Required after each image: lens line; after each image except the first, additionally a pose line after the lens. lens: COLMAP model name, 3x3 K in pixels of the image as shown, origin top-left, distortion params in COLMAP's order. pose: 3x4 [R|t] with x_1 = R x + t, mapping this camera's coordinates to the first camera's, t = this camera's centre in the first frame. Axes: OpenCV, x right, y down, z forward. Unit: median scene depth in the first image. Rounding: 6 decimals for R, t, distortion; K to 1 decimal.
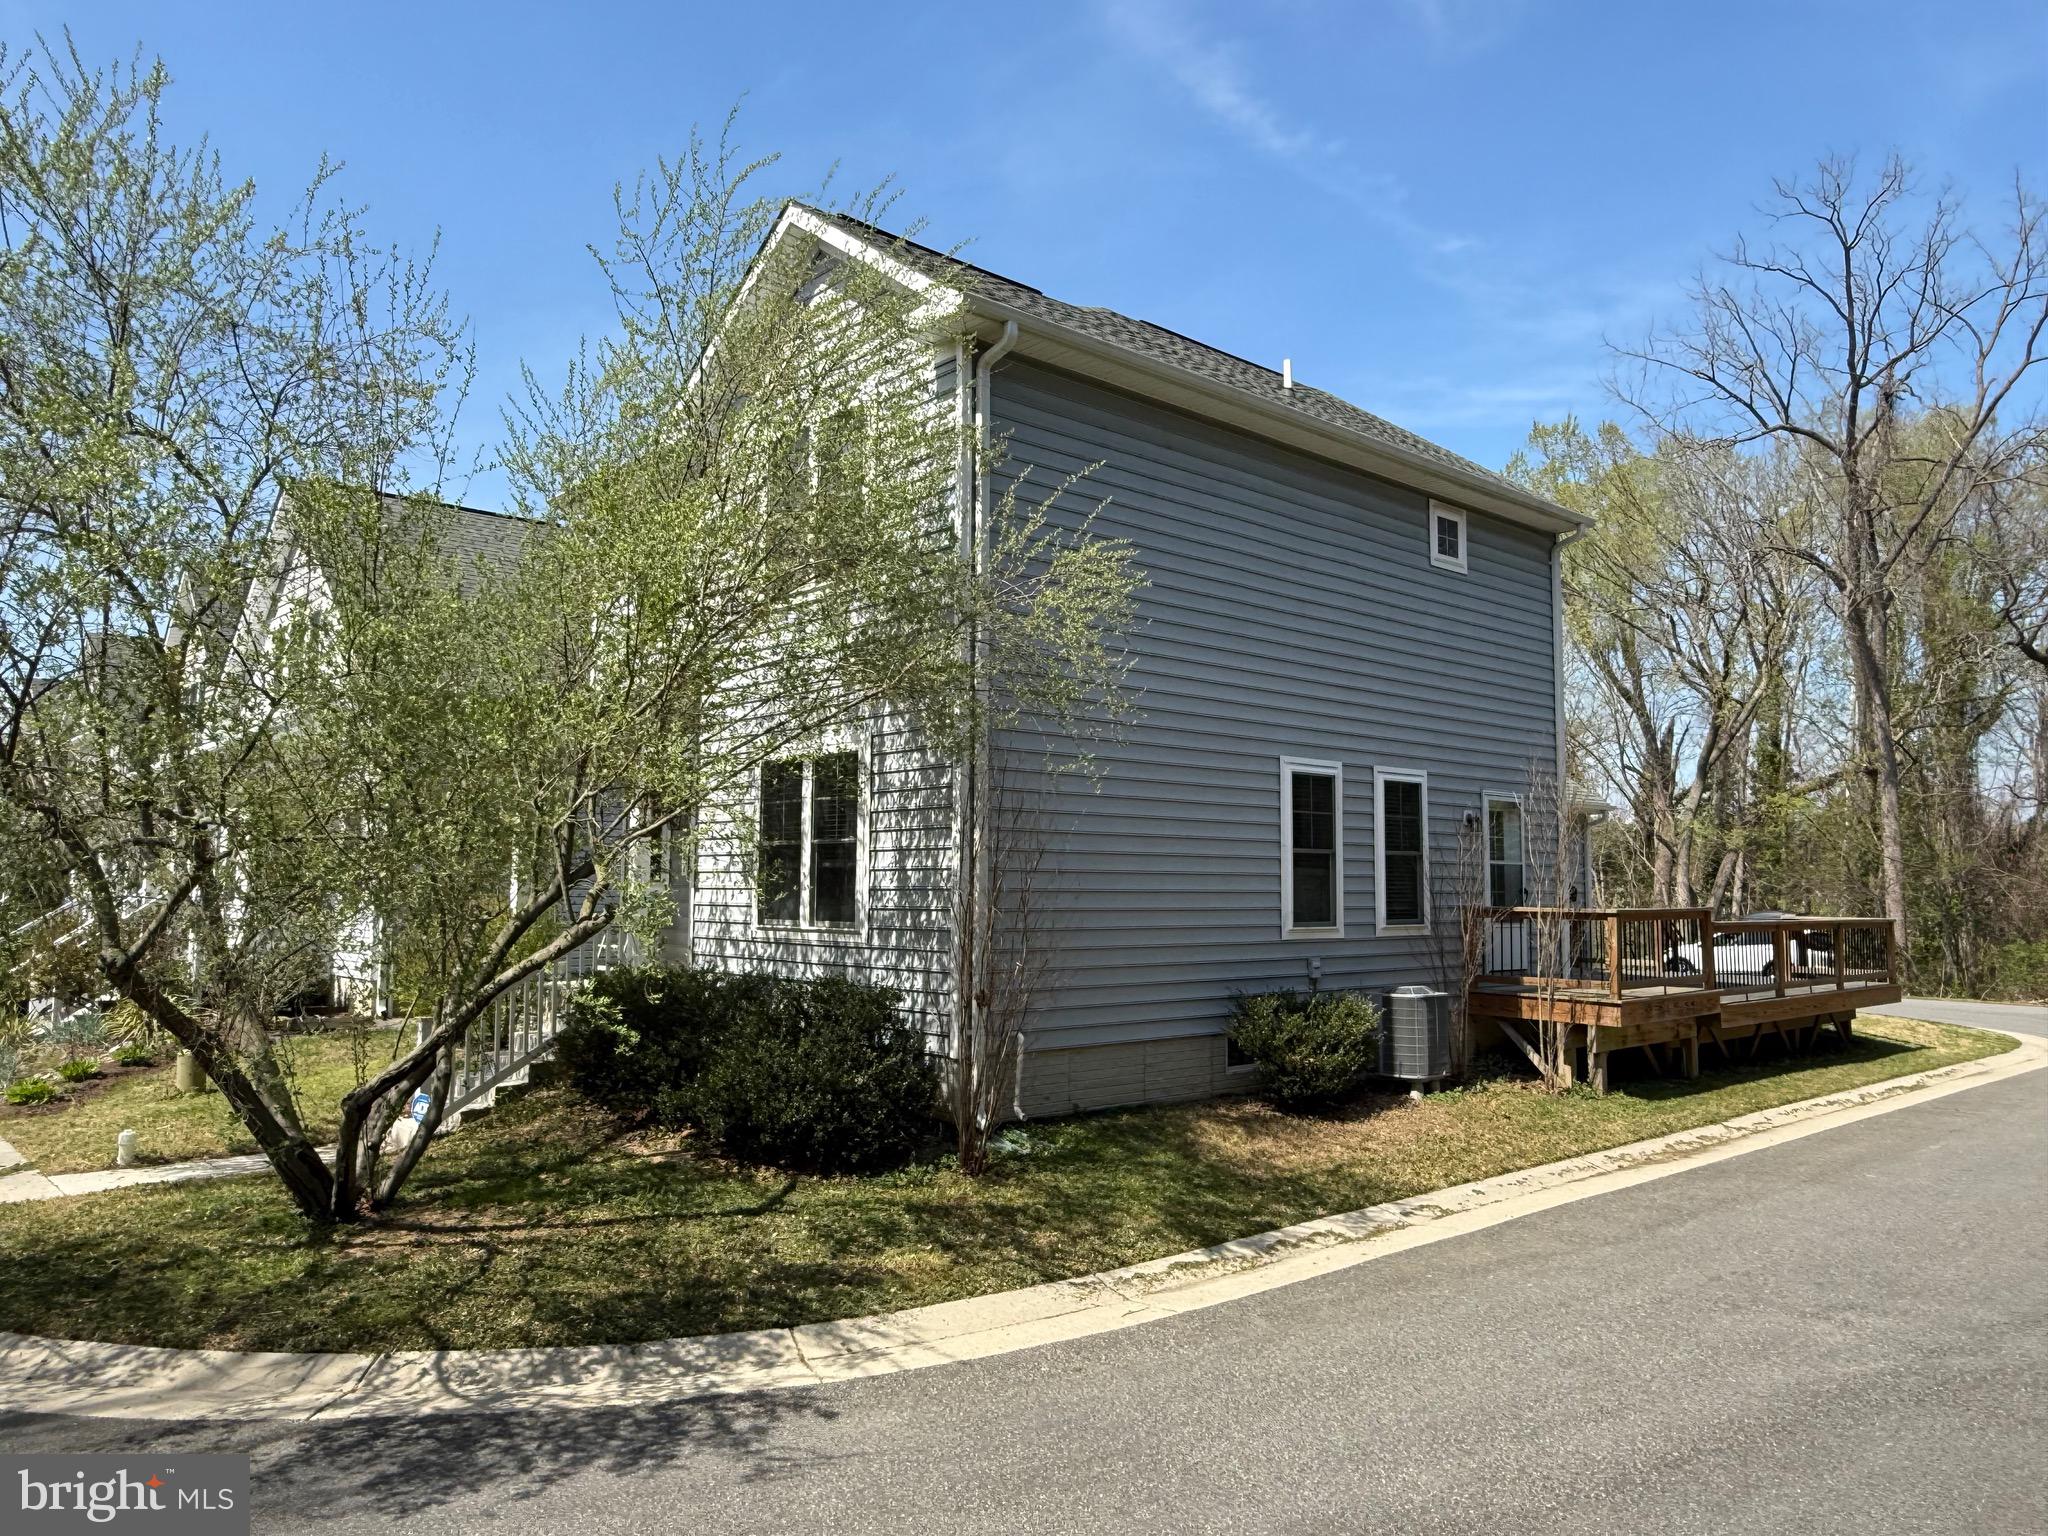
lens RADIAL K [[1423.0, 0, 1024.0], [0, 1423.0, 768.0], [0, 0, 1]] dist [-0.000060, 0.001796]
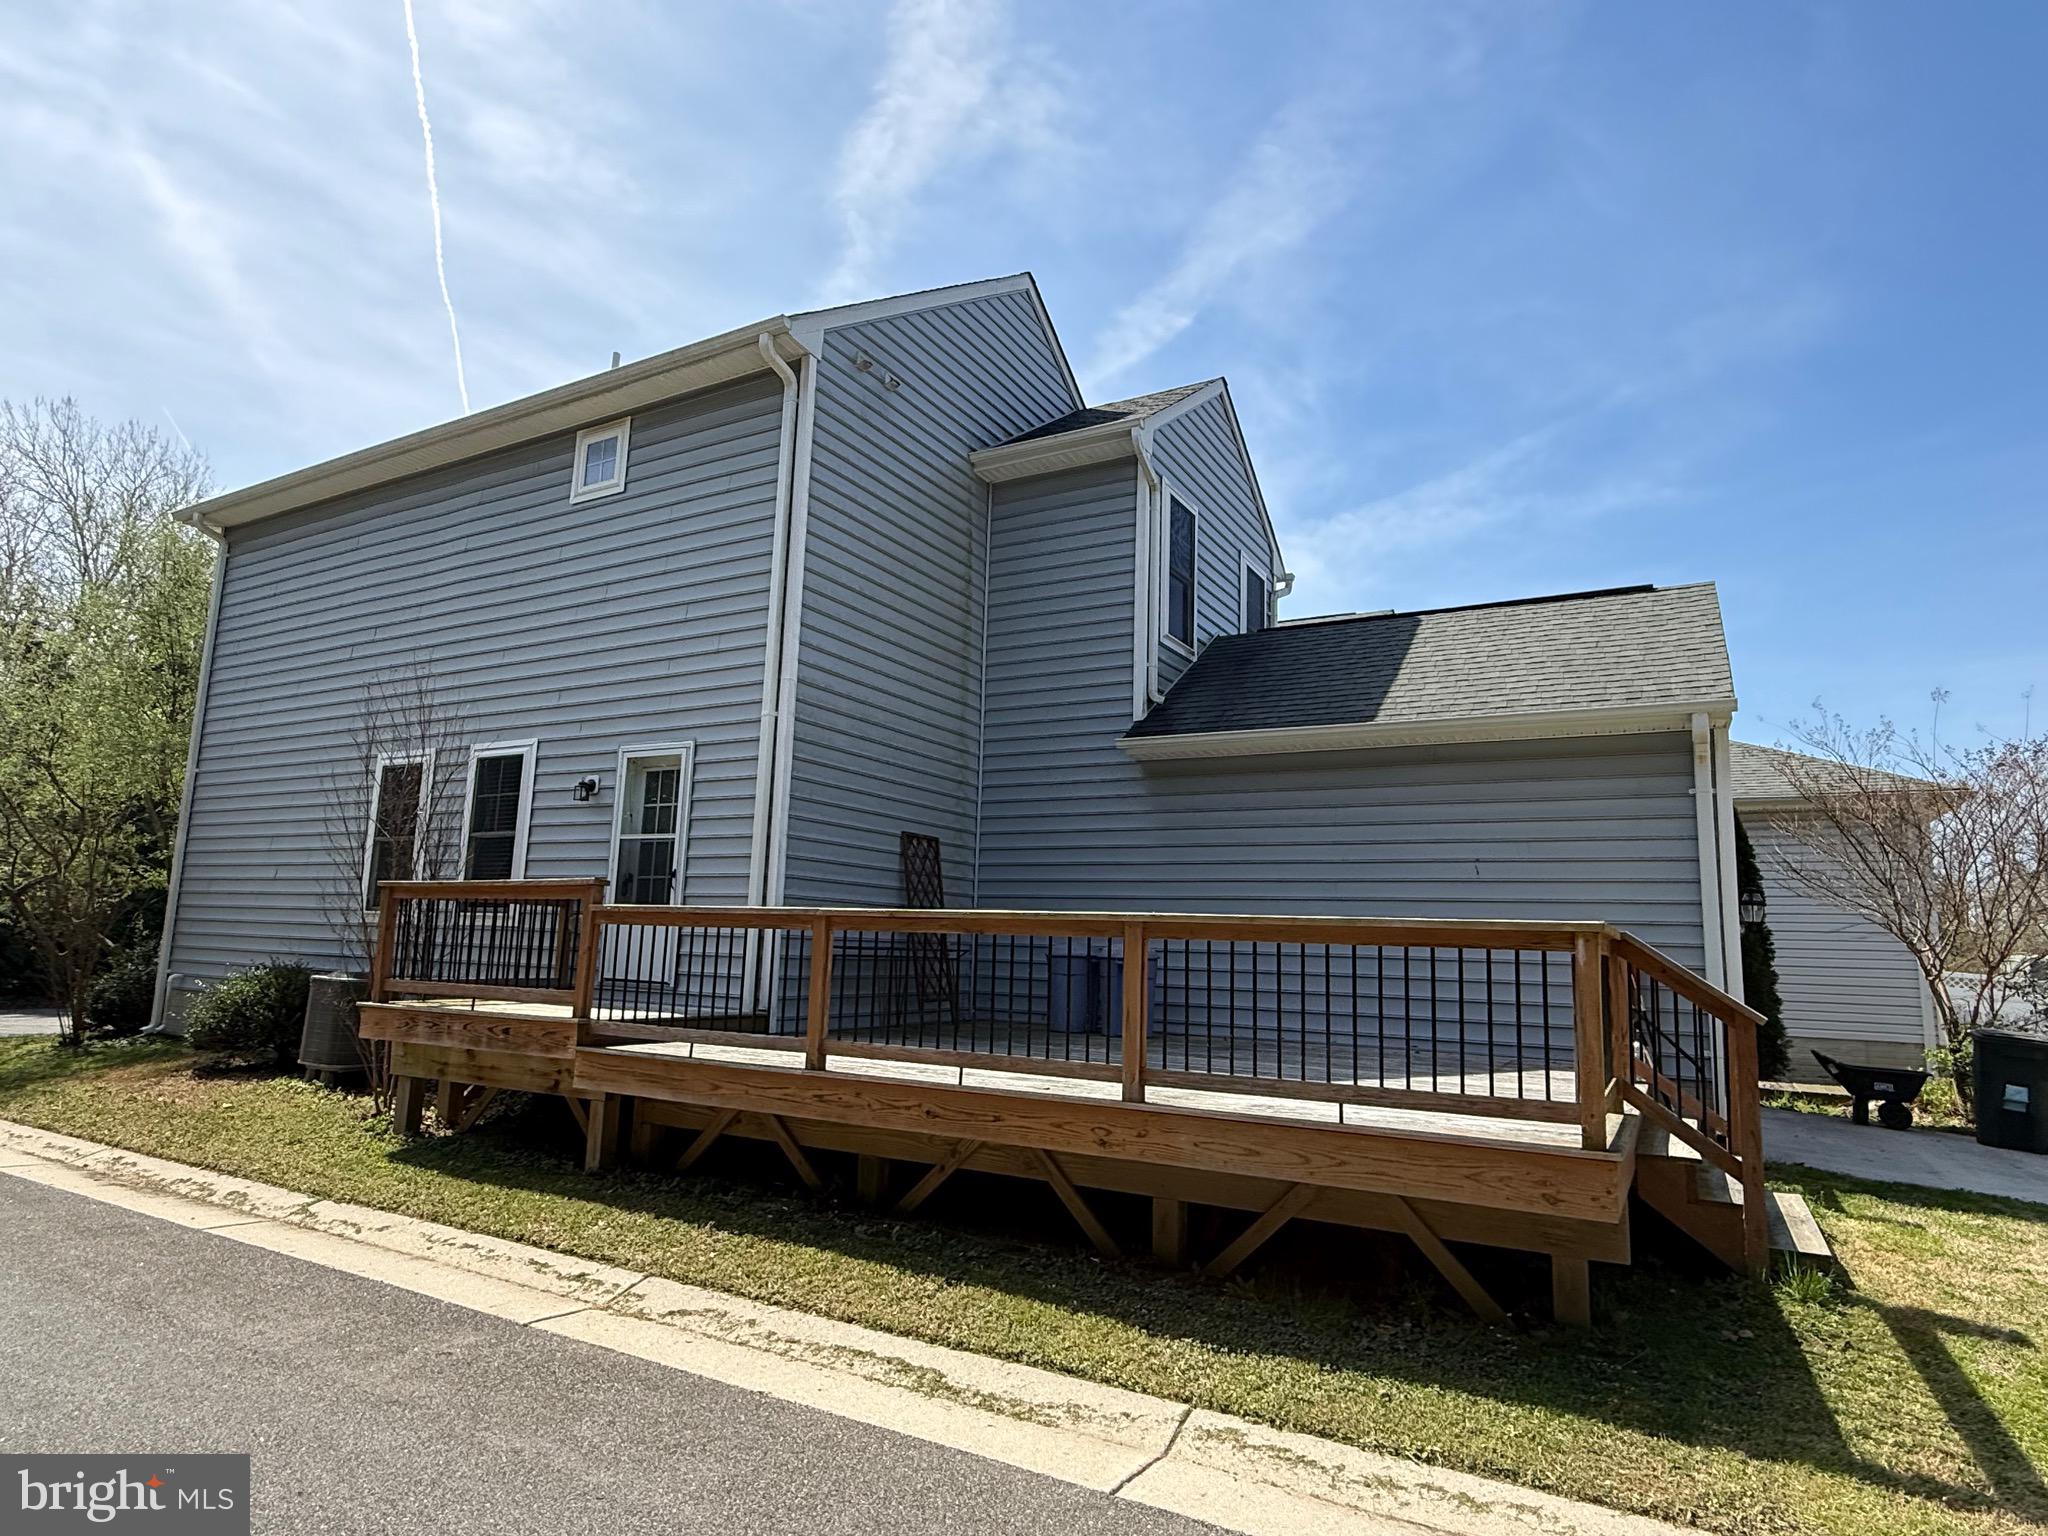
lens RADIAL K [[1121.2, 0, 1024.0], [0, 1121.2, 768.0], [0, 0, 1]] dist [0.005440, -0.001774]
pose [[0.320870, -0.148597, -0.935394, 0.404552], [0.043248, 0.988884, -0.142259, 0.052022], [0.946135, 0.005193, 0.323730, 0.416830]]
